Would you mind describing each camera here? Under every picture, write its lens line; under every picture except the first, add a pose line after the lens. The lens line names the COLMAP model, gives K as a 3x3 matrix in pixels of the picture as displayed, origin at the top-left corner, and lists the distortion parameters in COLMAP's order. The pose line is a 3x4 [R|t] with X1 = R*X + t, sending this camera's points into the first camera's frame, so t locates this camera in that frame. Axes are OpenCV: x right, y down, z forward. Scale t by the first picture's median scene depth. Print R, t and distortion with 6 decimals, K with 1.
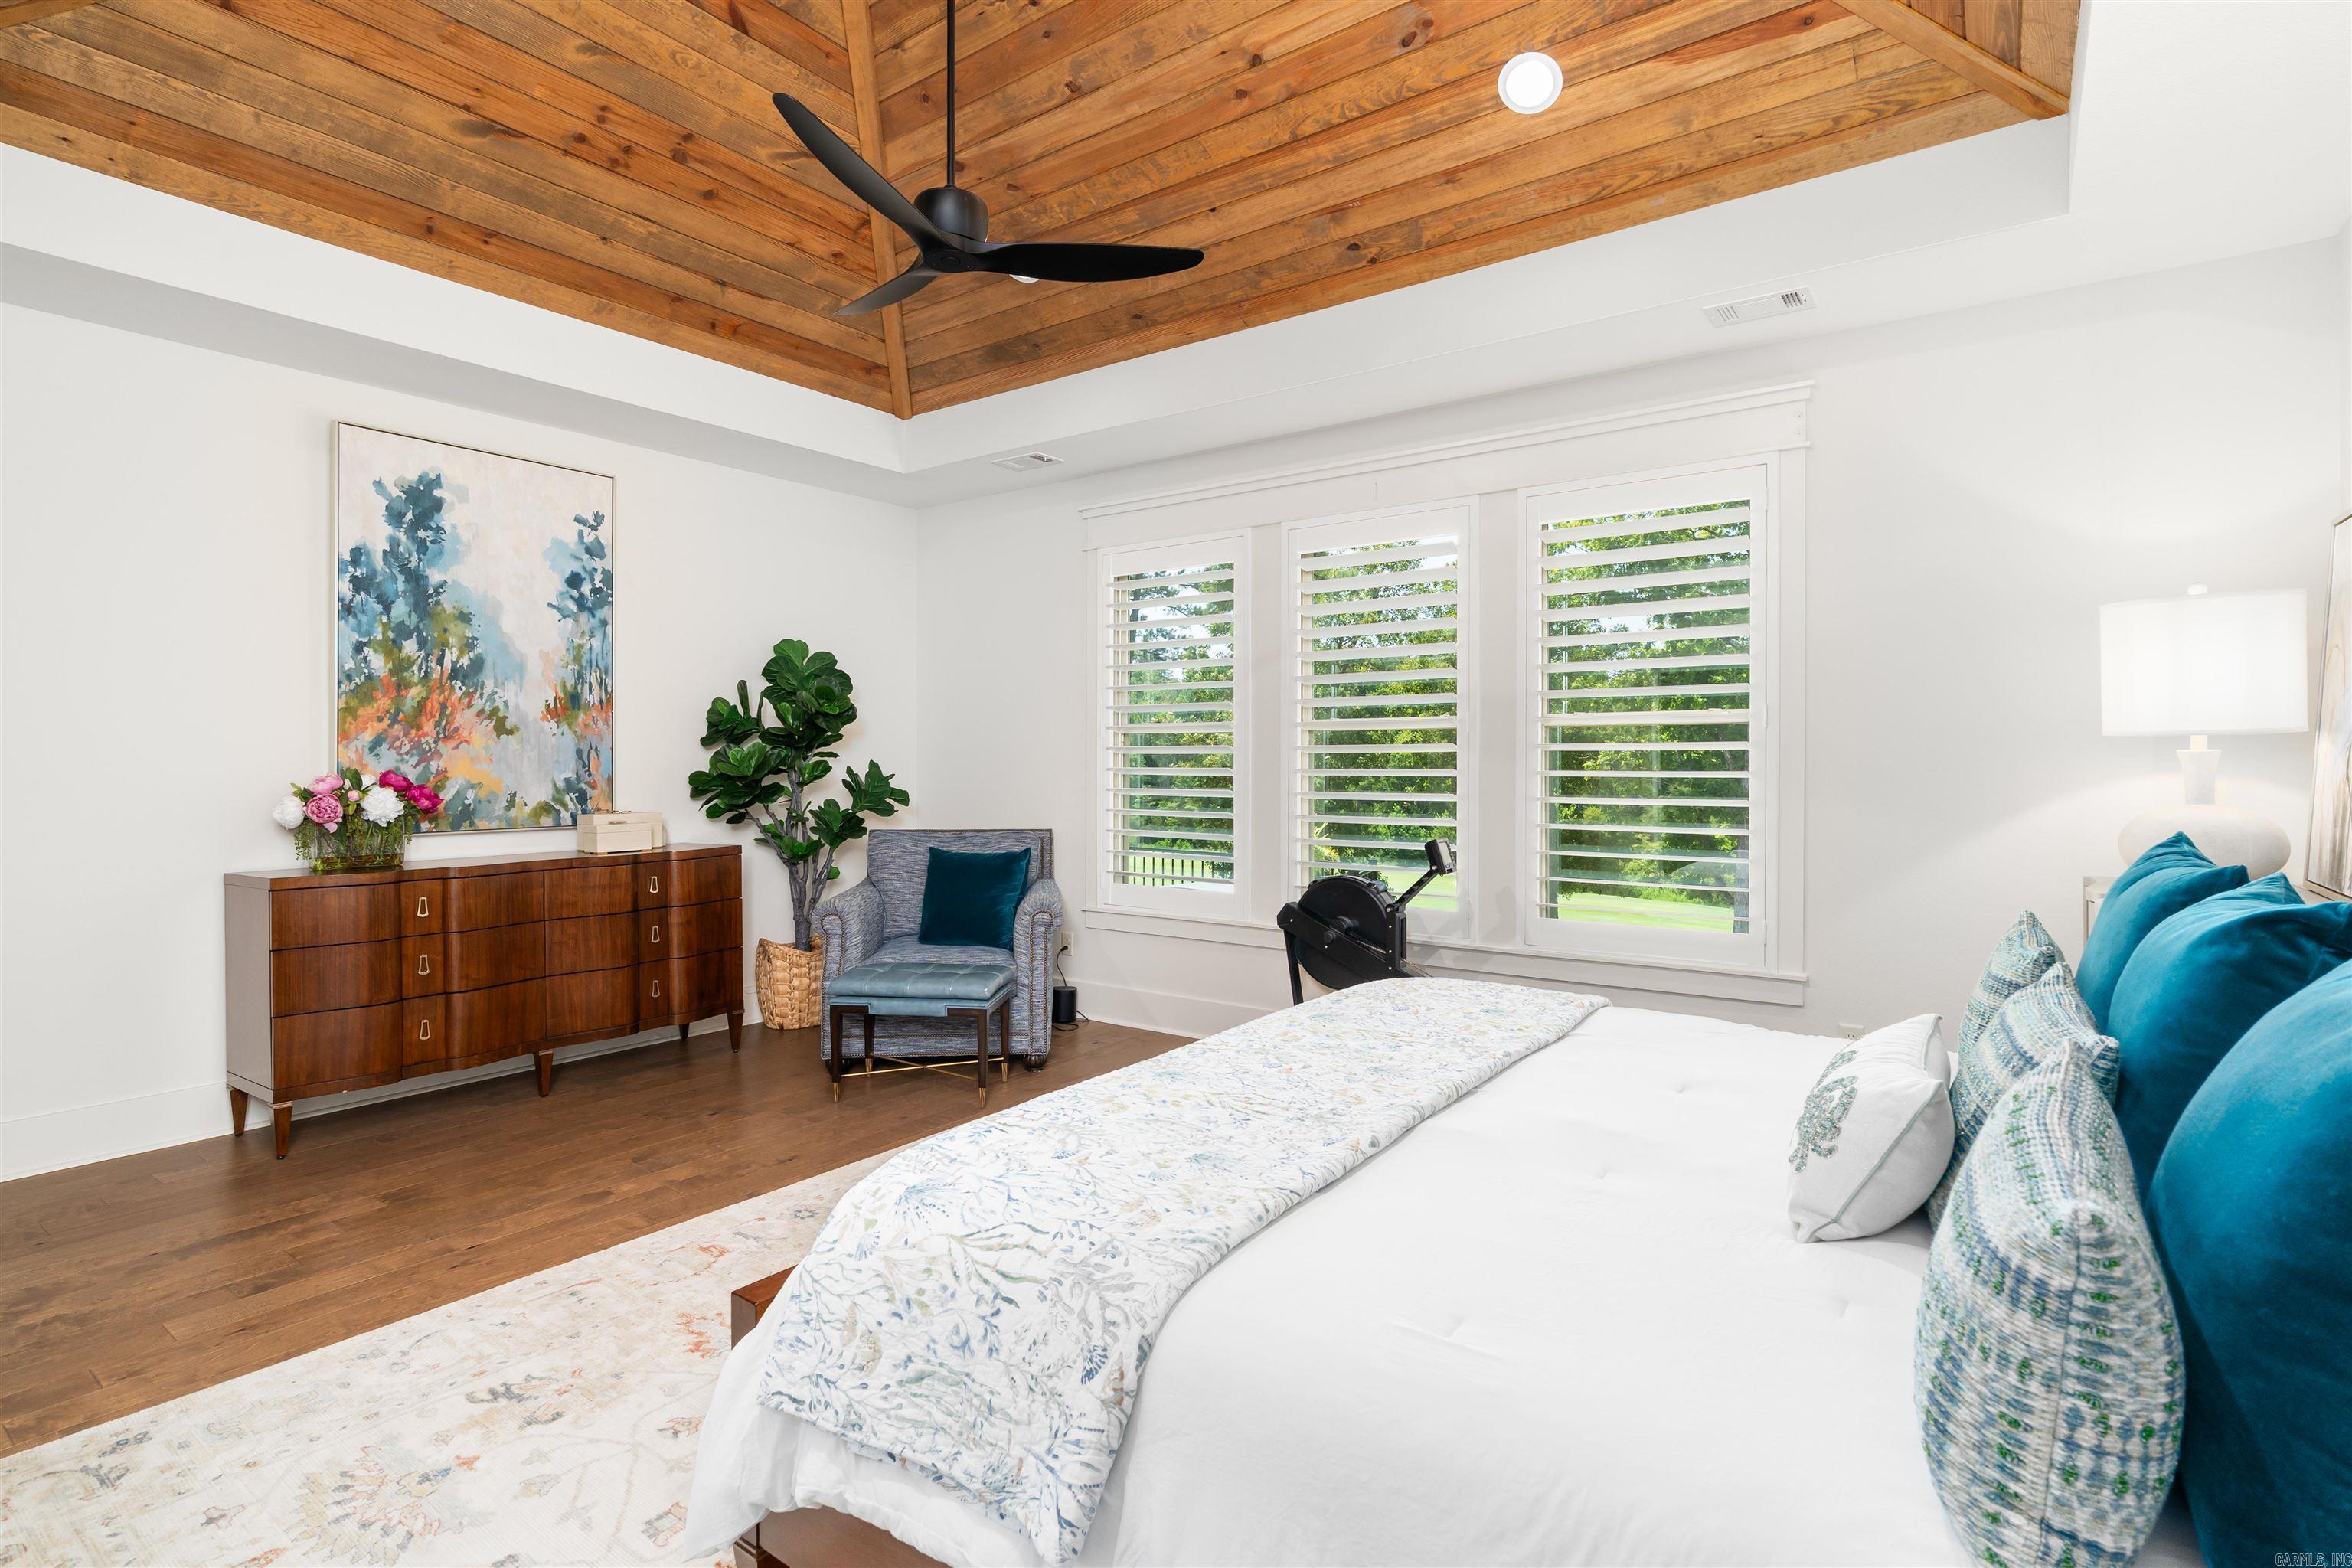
lens RADIAL K [[1128.4, 0, 1176.0], [0, 1128.4, 784.0], [0, 0, 1]] dist [-0.015580, 0.000403]
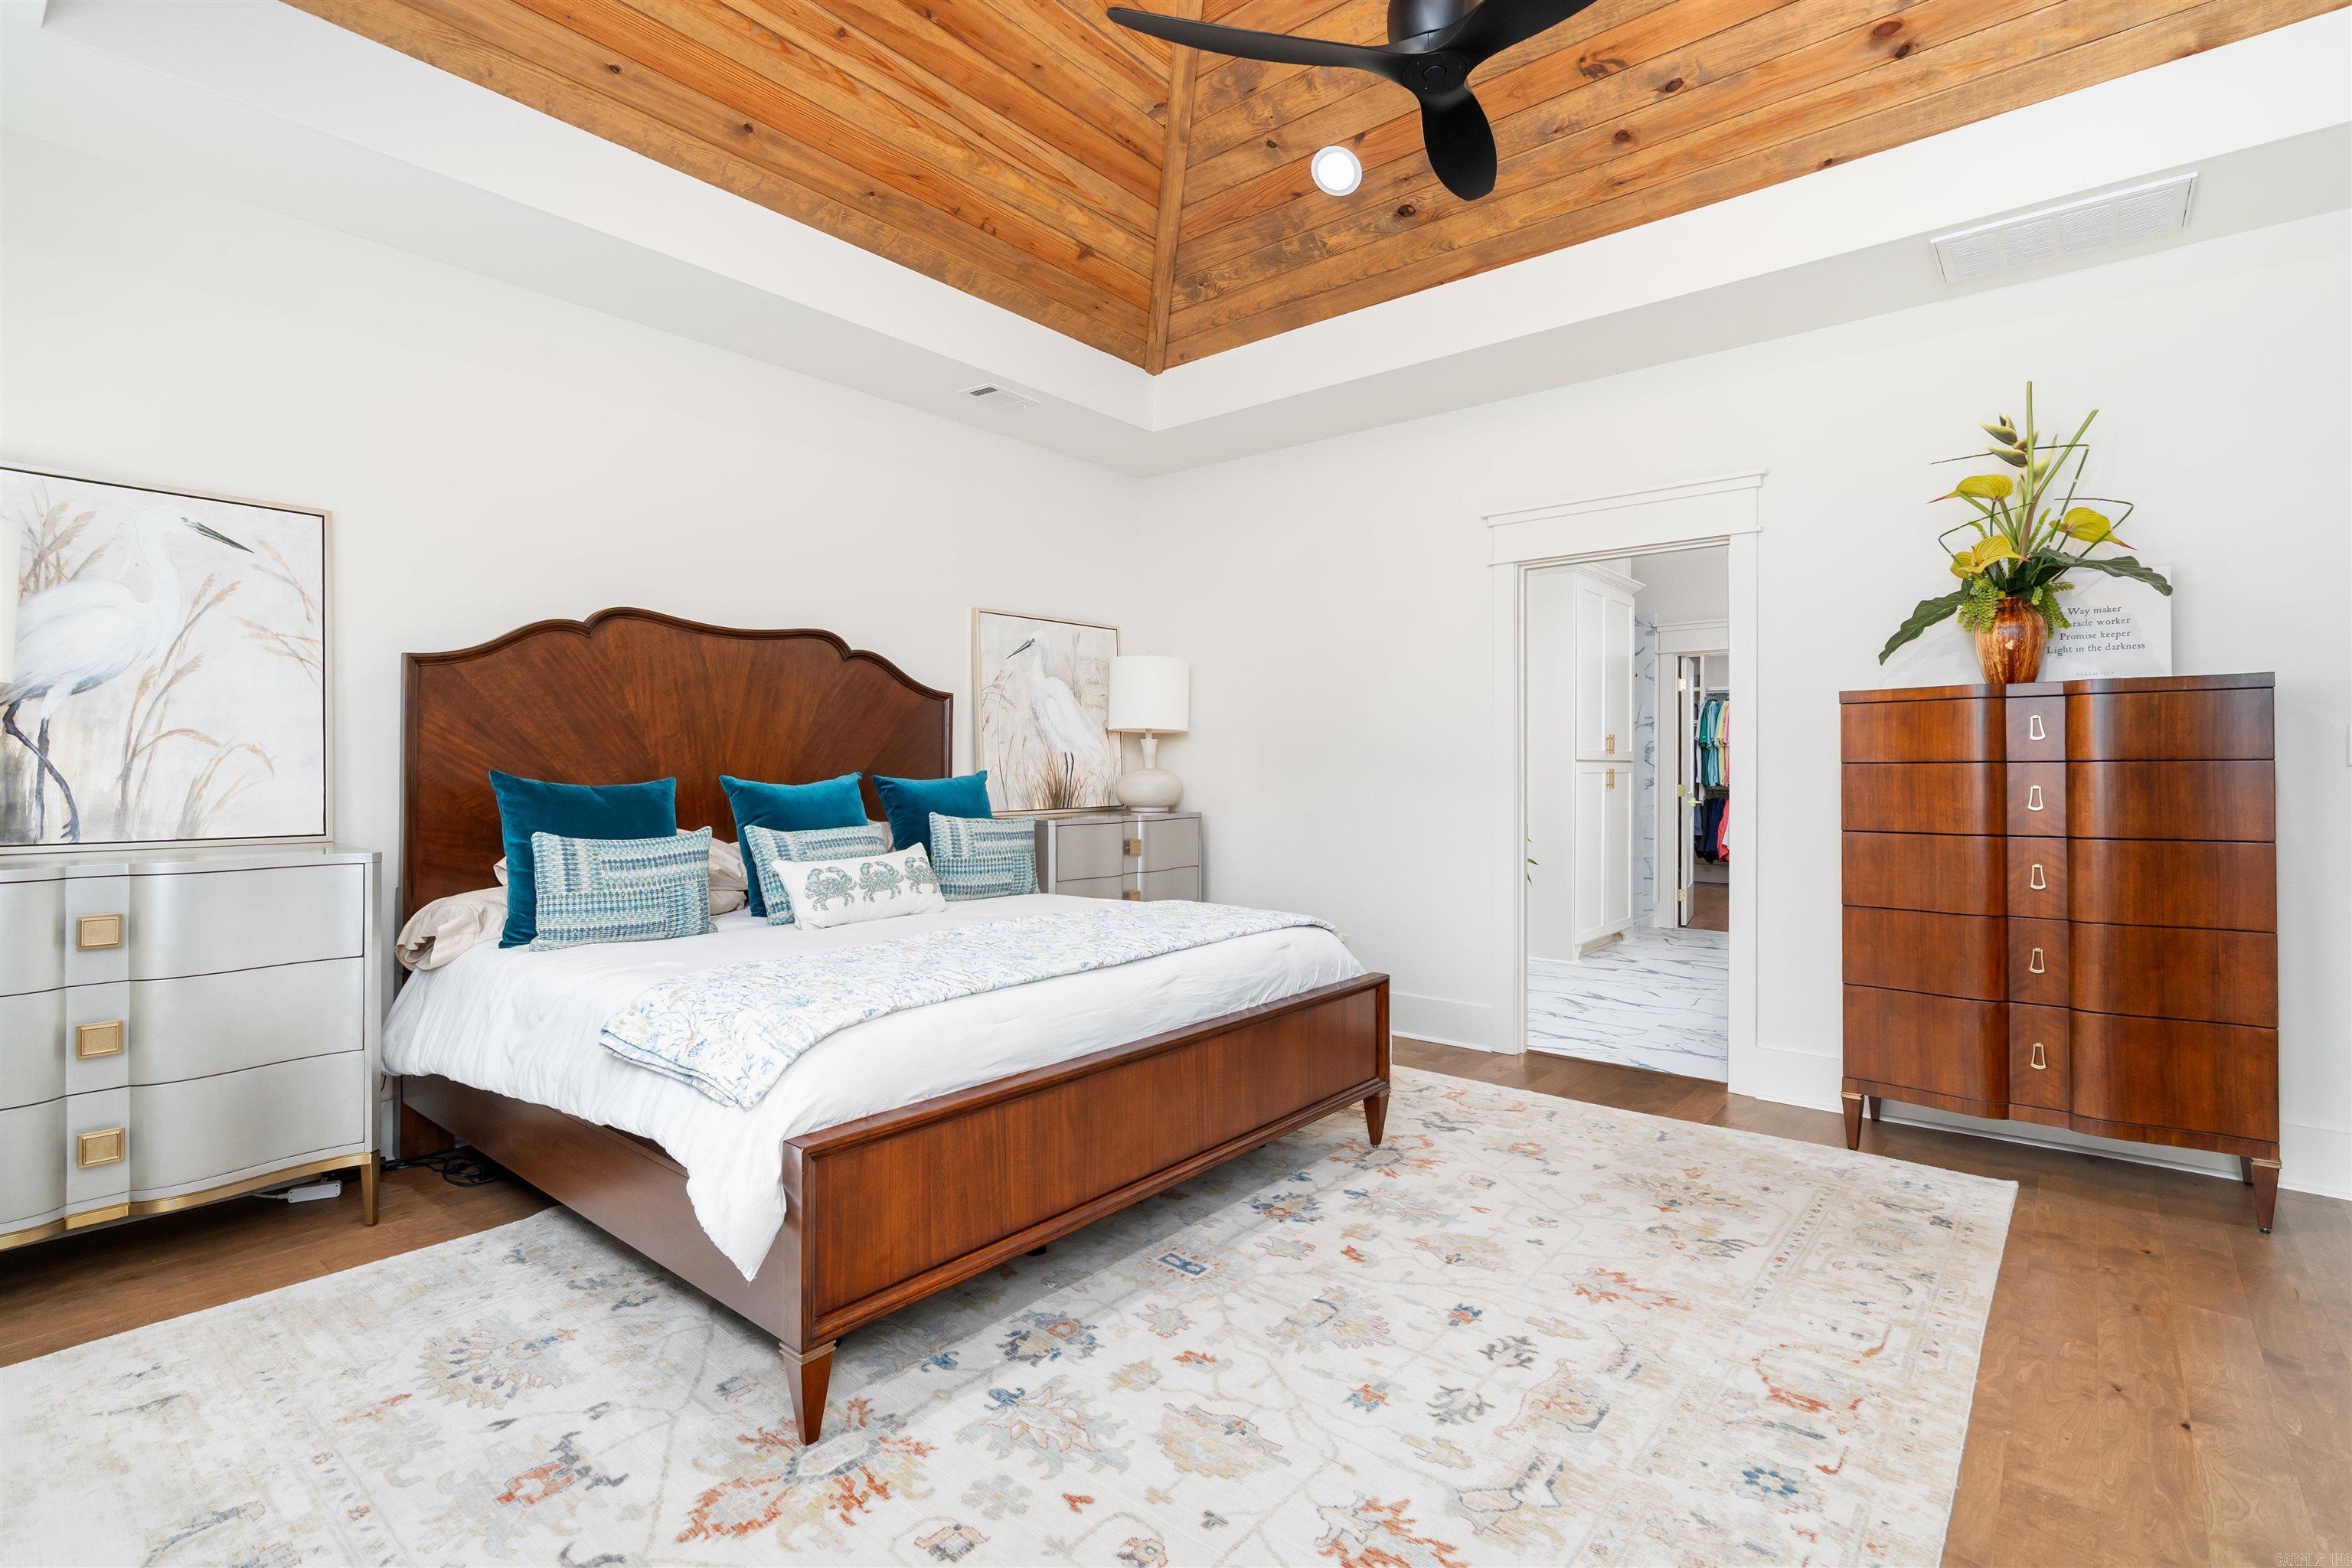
lens RADIAL K [[1100.8, 0, 1179.5], [0, 1100.8, 769.5], [0, 0, 1]] dist [-0.004600, -0.000174]
pose [[-0.998065, -0.000503, 0.062175, -0.068802], [0.000890, 0.999749, 0.022374, 0.005252], [-0.062171, 0.022386, -0.997814, 1.717420]]
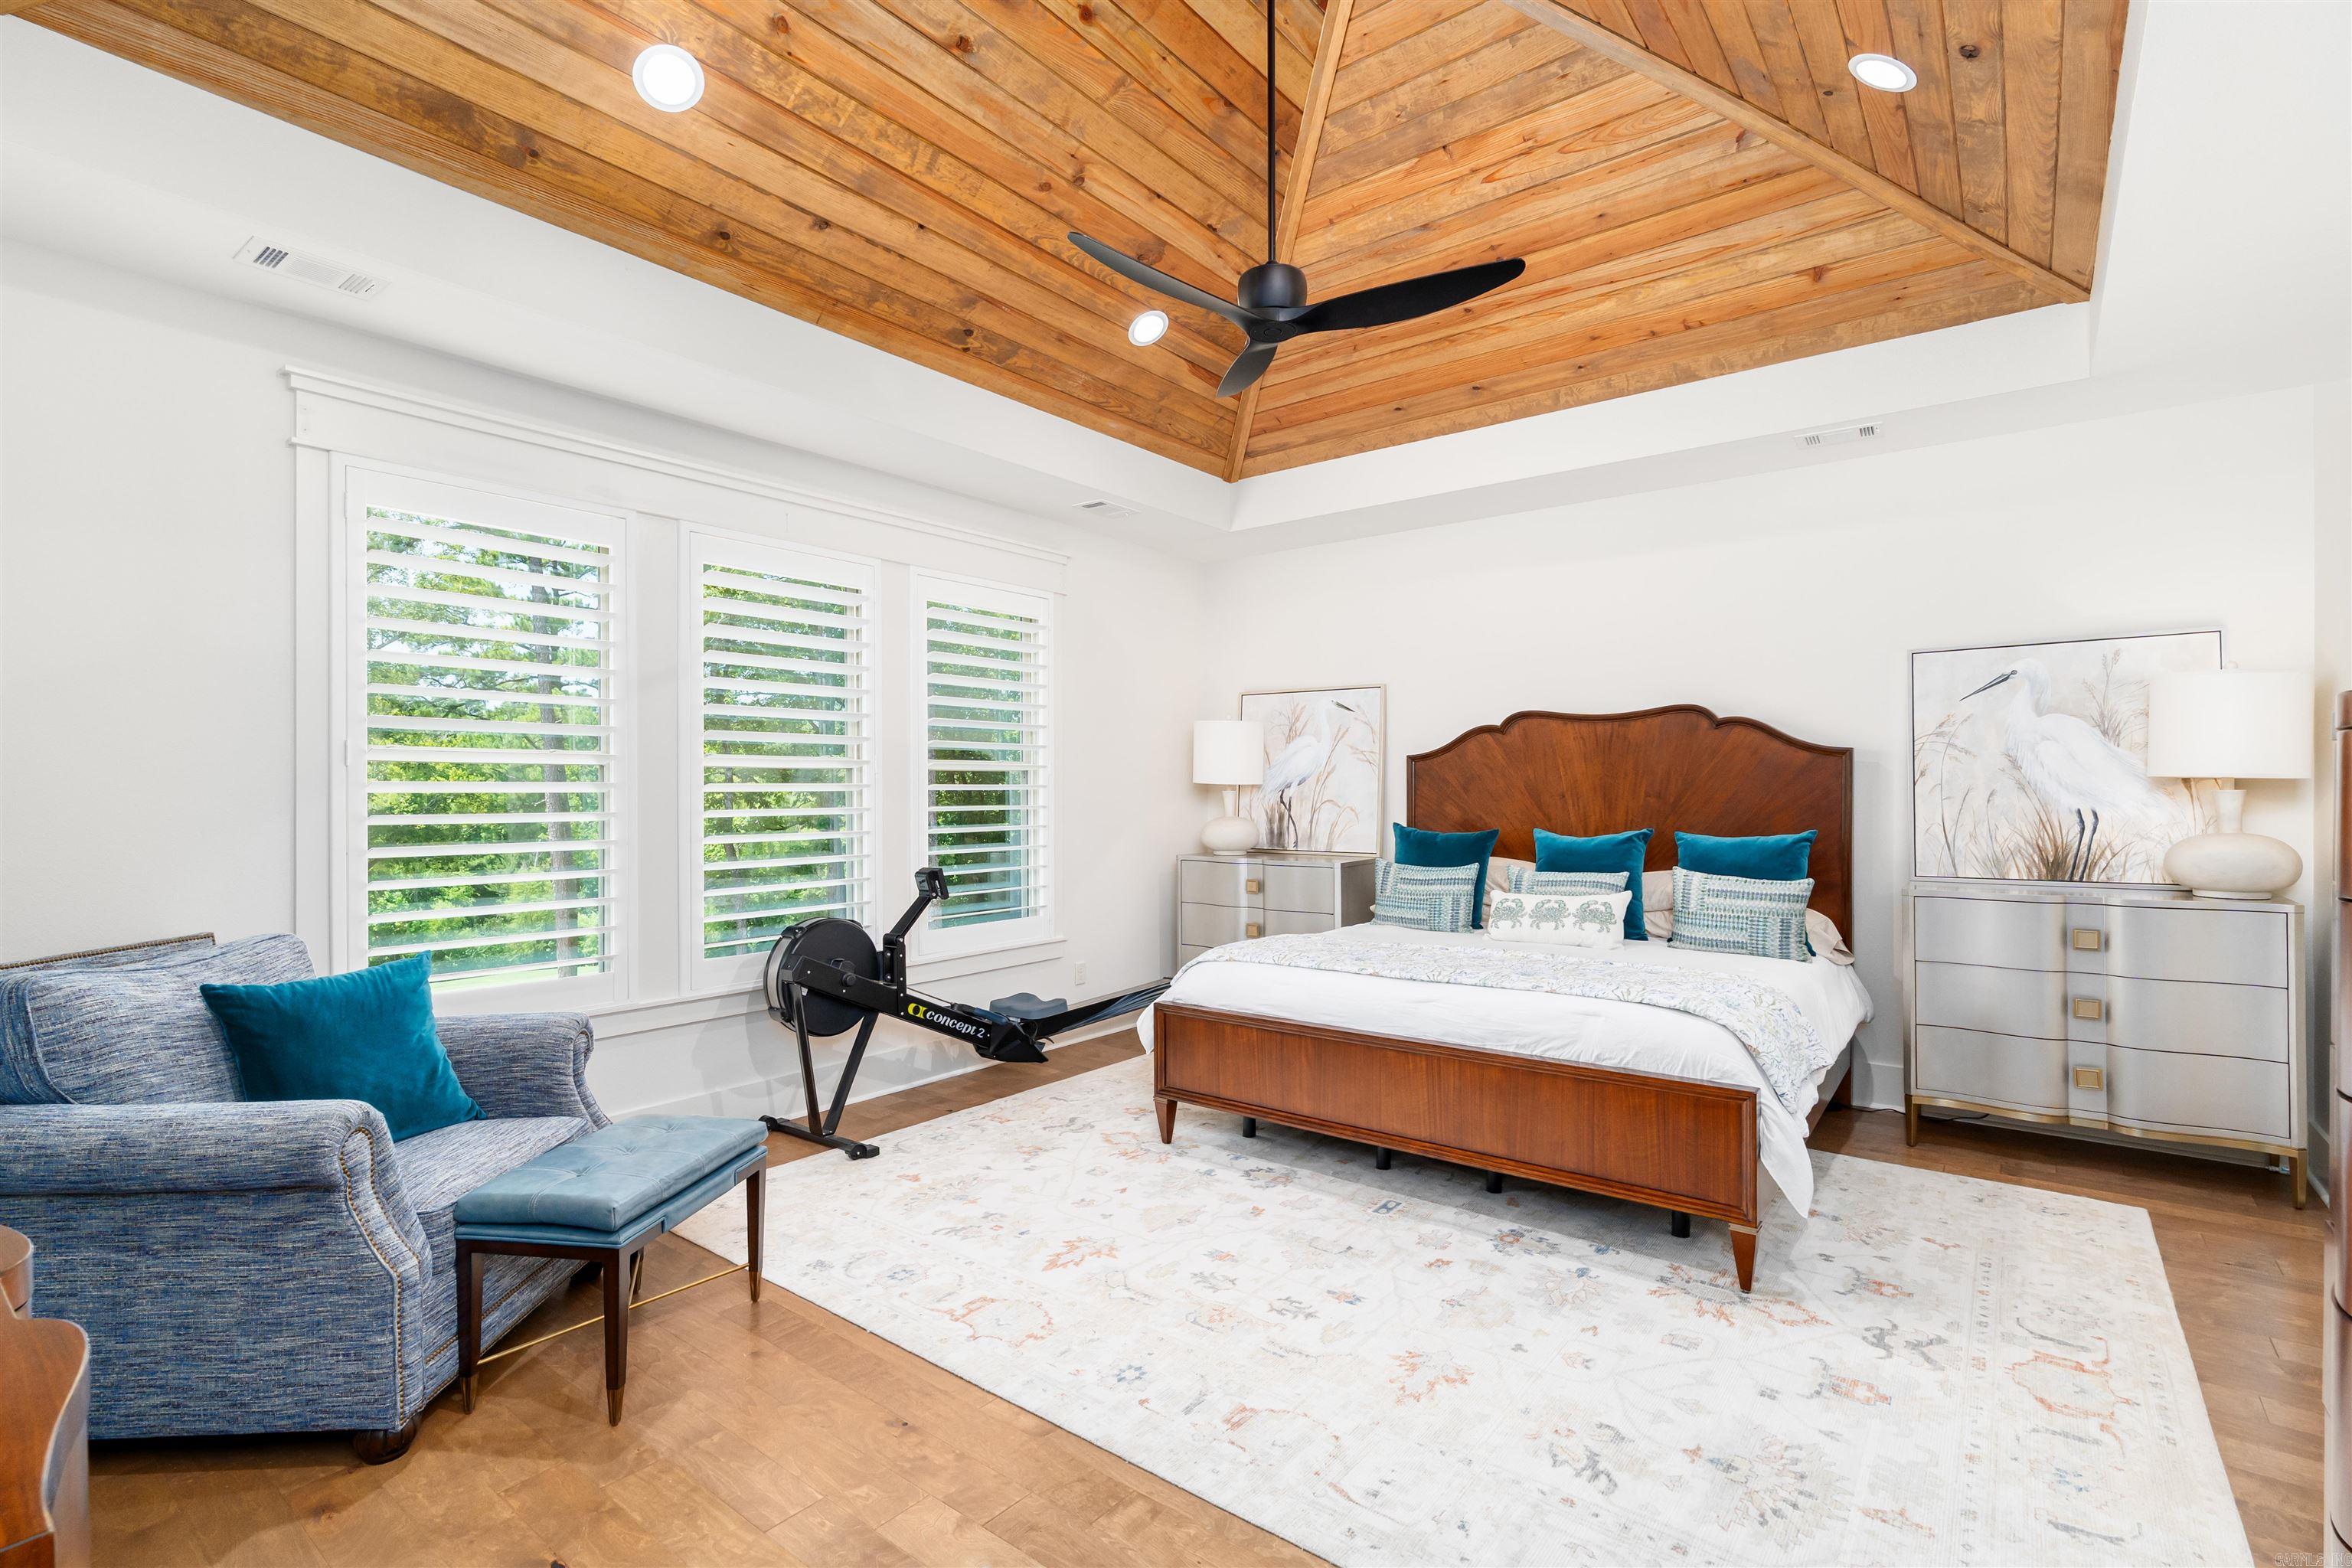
lens RADIAL K [[1090.1, 0, 1178.9], [0, 1090.1, 795.1], [0, 0, 1]] dist [-0.000768, -0.000077]
pose [[0.037475, -0.003070, 0.999293, -1.197771], [0.023010, 0.999733, 0.002209, -0.029360], [-0.999033, 0.022911, 0.037536, 1.013929]]
